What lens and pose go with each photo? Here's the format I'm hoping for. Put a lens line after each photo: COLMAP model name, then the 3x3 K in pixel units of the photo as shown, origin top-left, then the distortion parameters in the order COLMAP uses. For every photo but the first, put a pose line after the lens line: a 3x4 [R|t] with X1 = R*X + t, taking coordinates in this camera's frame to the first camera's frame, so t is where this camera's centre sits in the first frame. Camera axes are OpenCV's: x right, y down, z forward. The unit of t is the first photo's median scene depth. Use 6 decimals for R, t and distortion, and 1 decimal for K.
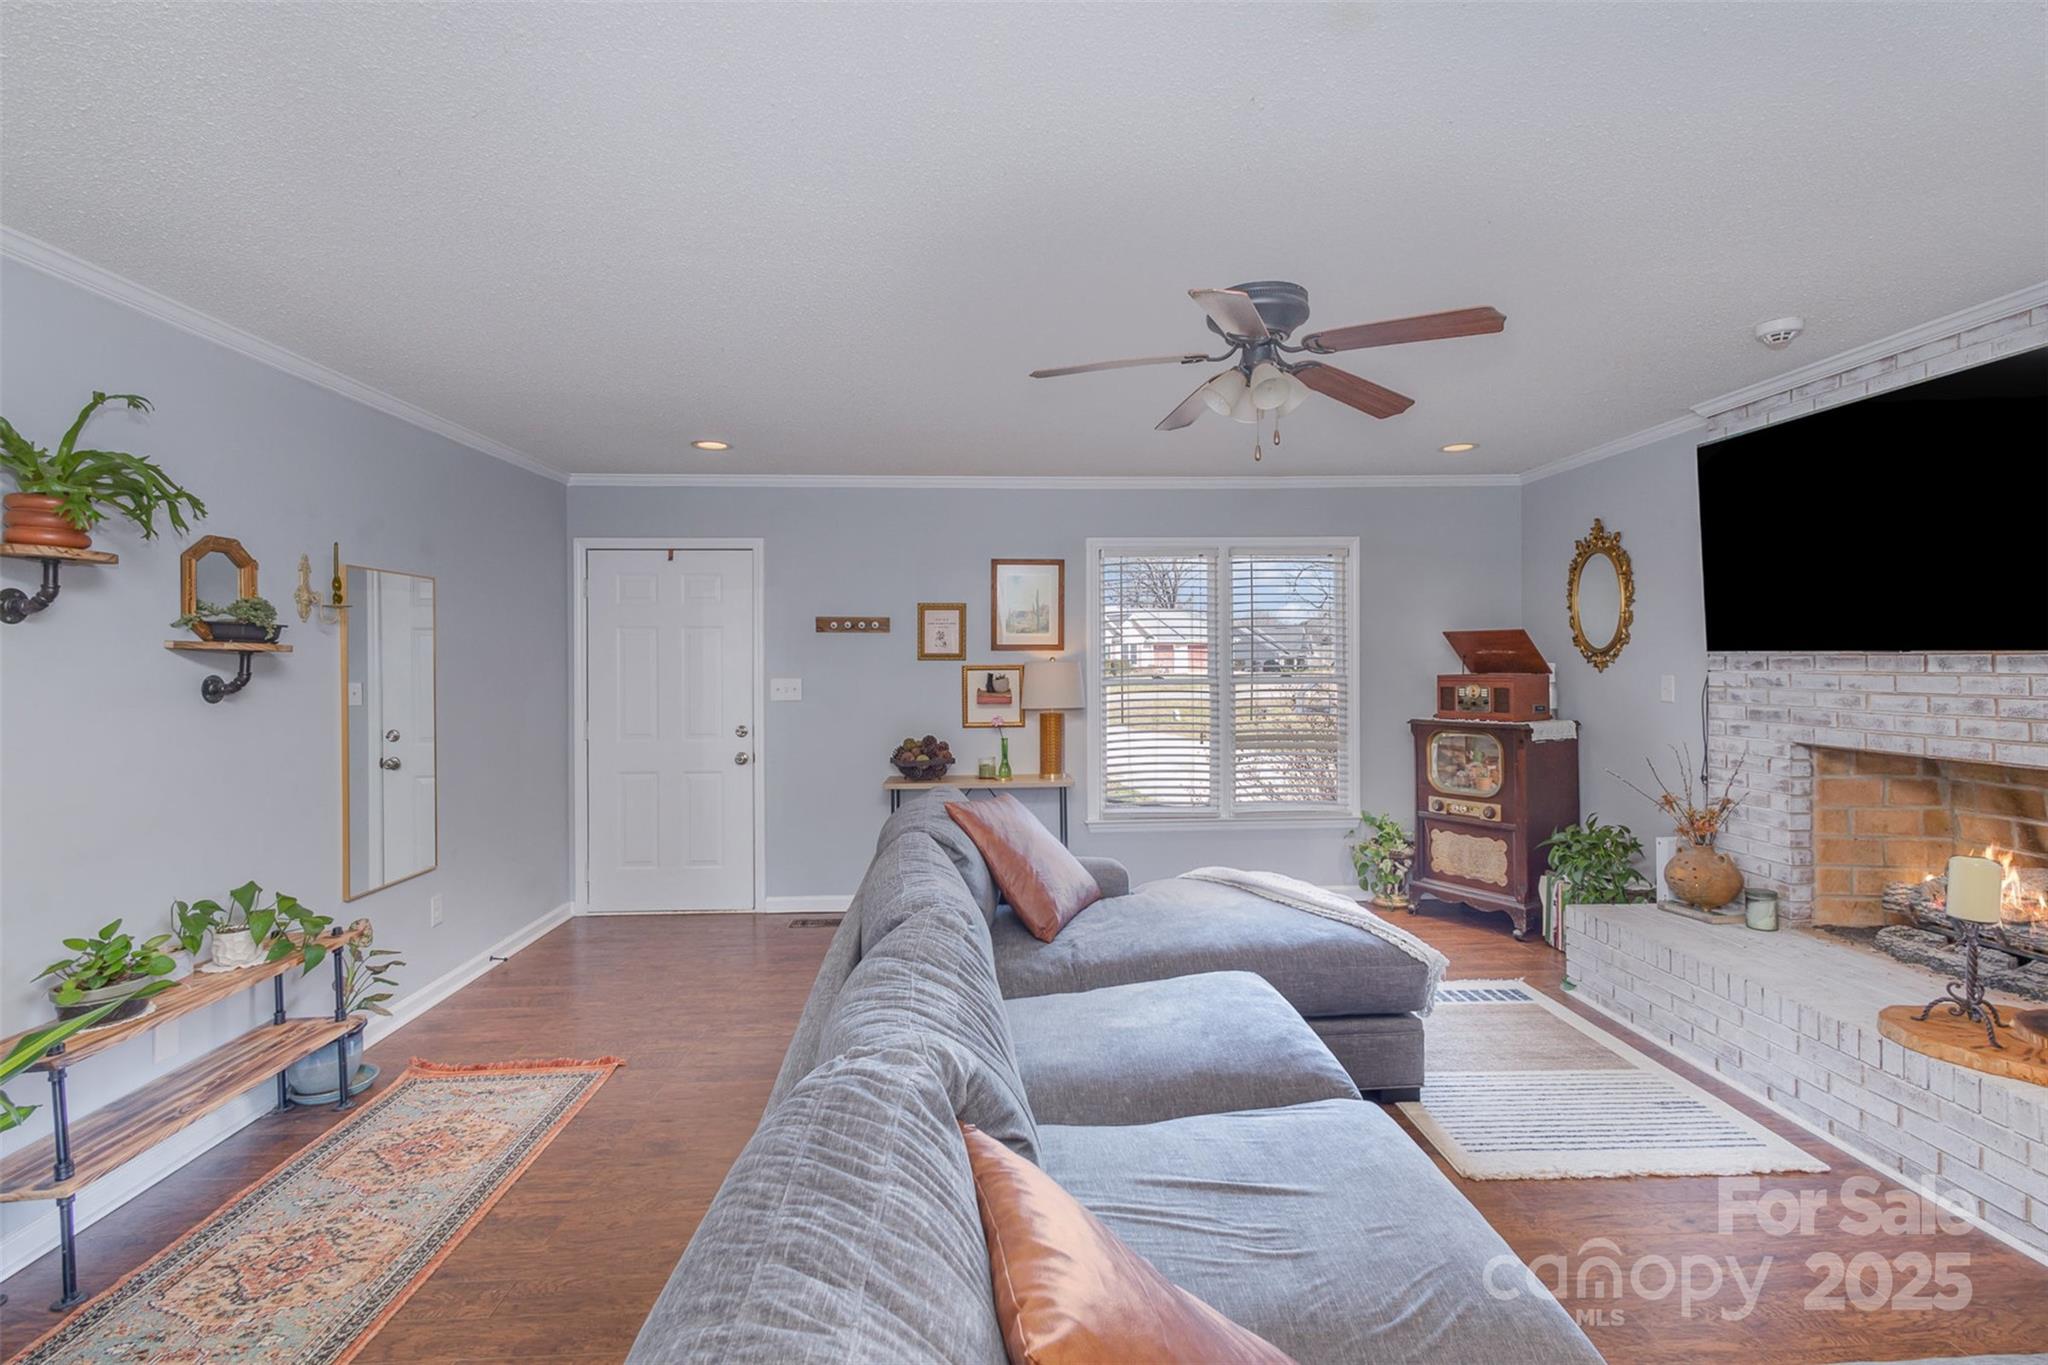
lens RADIAL K [[957.3, 0, 1026.4], [0, 957.3, 658.7], [0, 0, 1]] dist [0.014002, -0.000611]
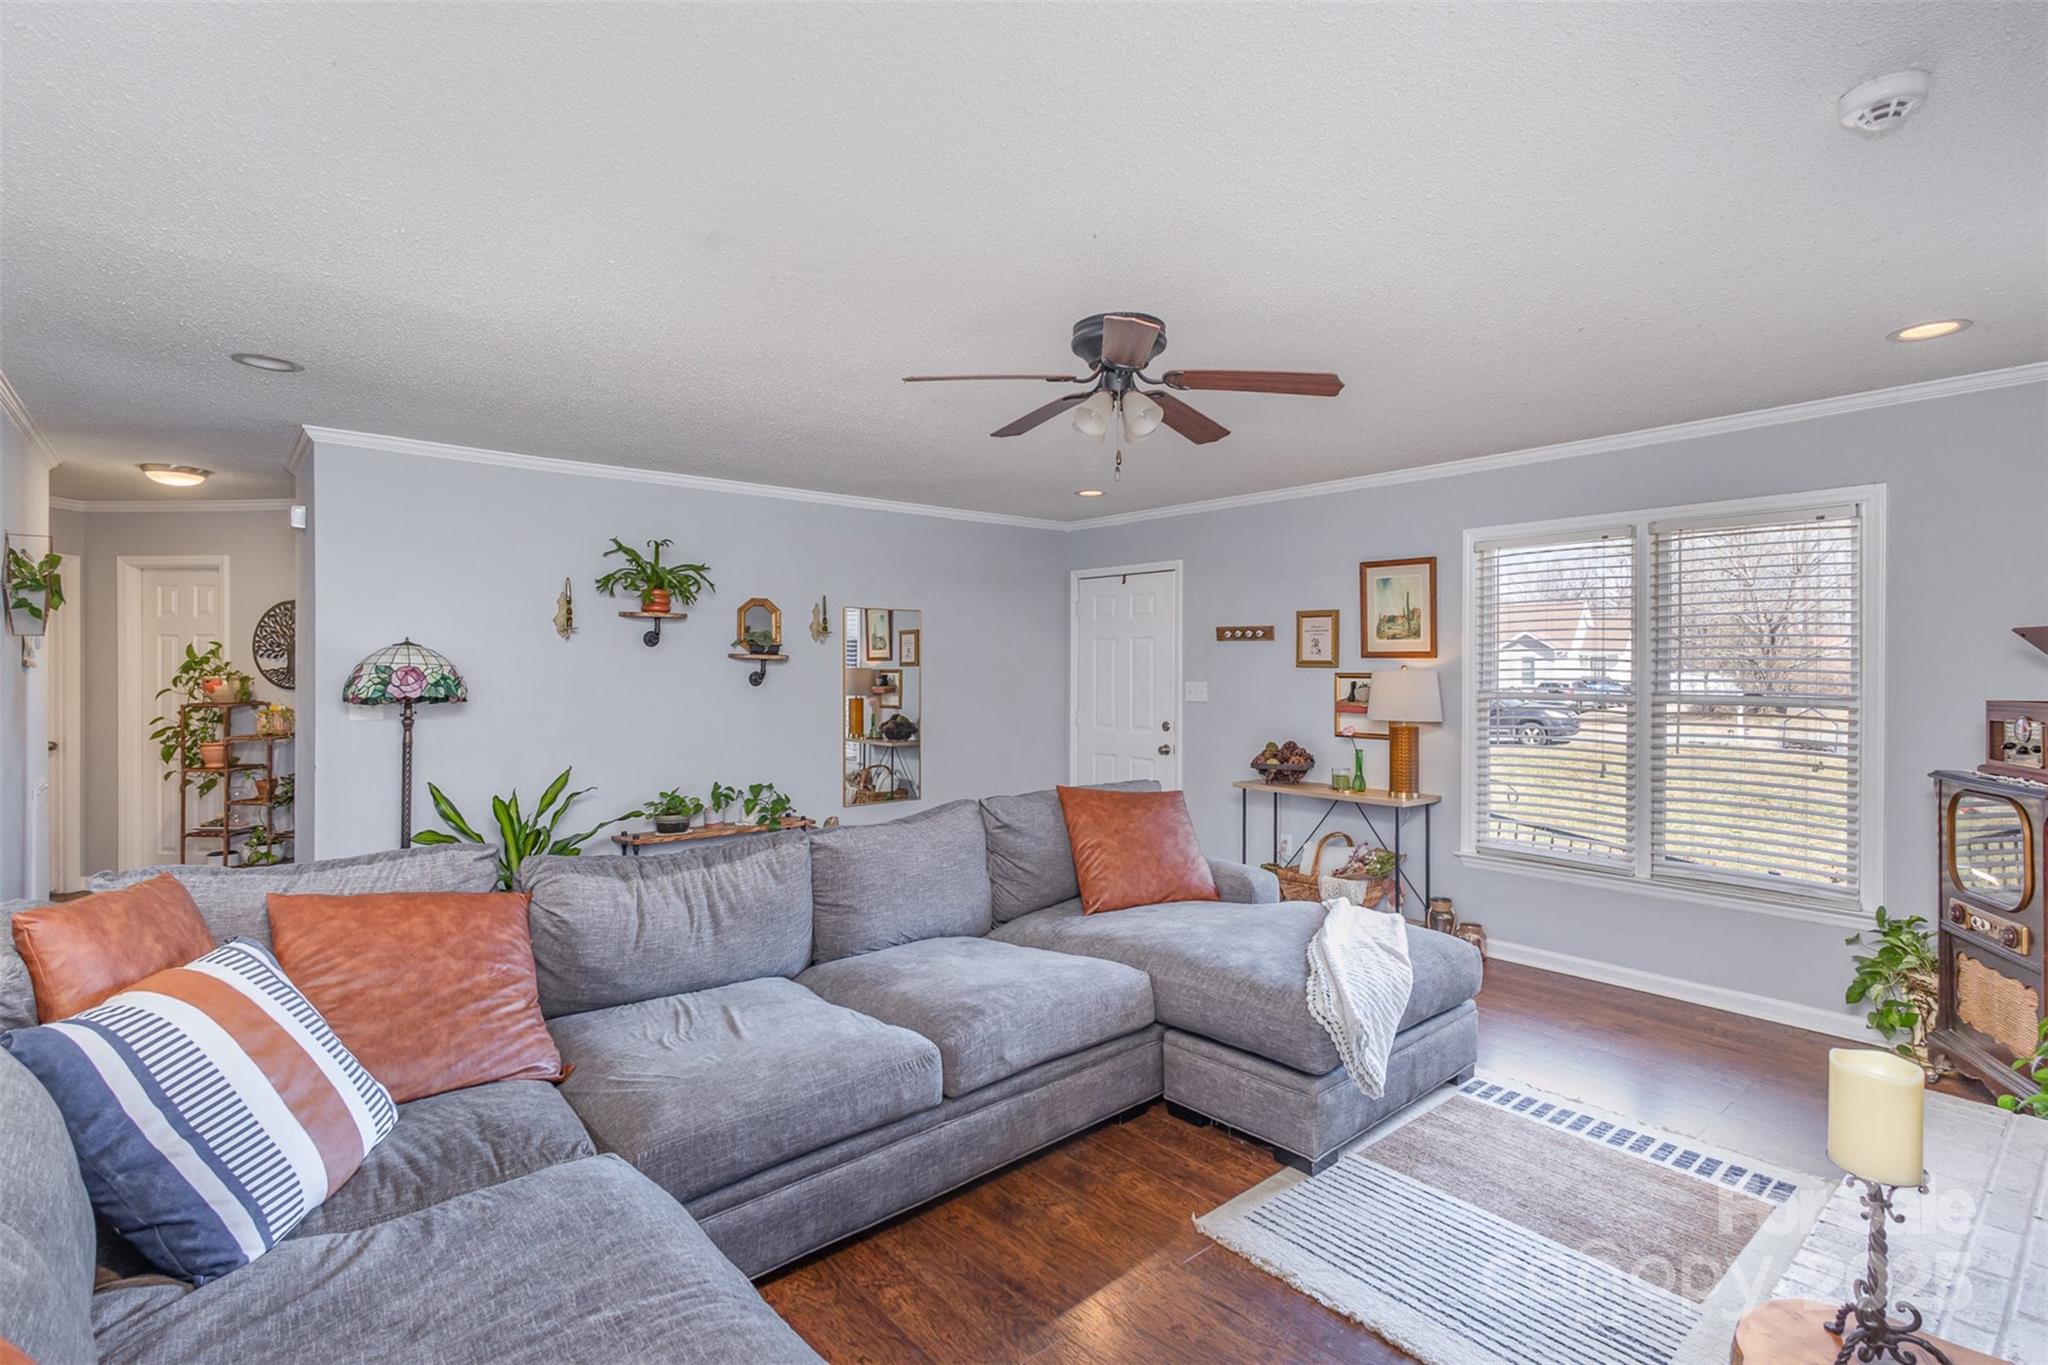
lens RADIAL K [[965.4, 0, 1024.0], [0, 965.4, 663.5], [0, 0, 1]] dist [0.019295, 0.000242]
pose [[0.614510, 0.007693, -0.788871, 0.575243], [-0.005430, 0.999970, 0.005522, -0.007040], [0.788890, 0.000890, 0.614534, 0.150049]]
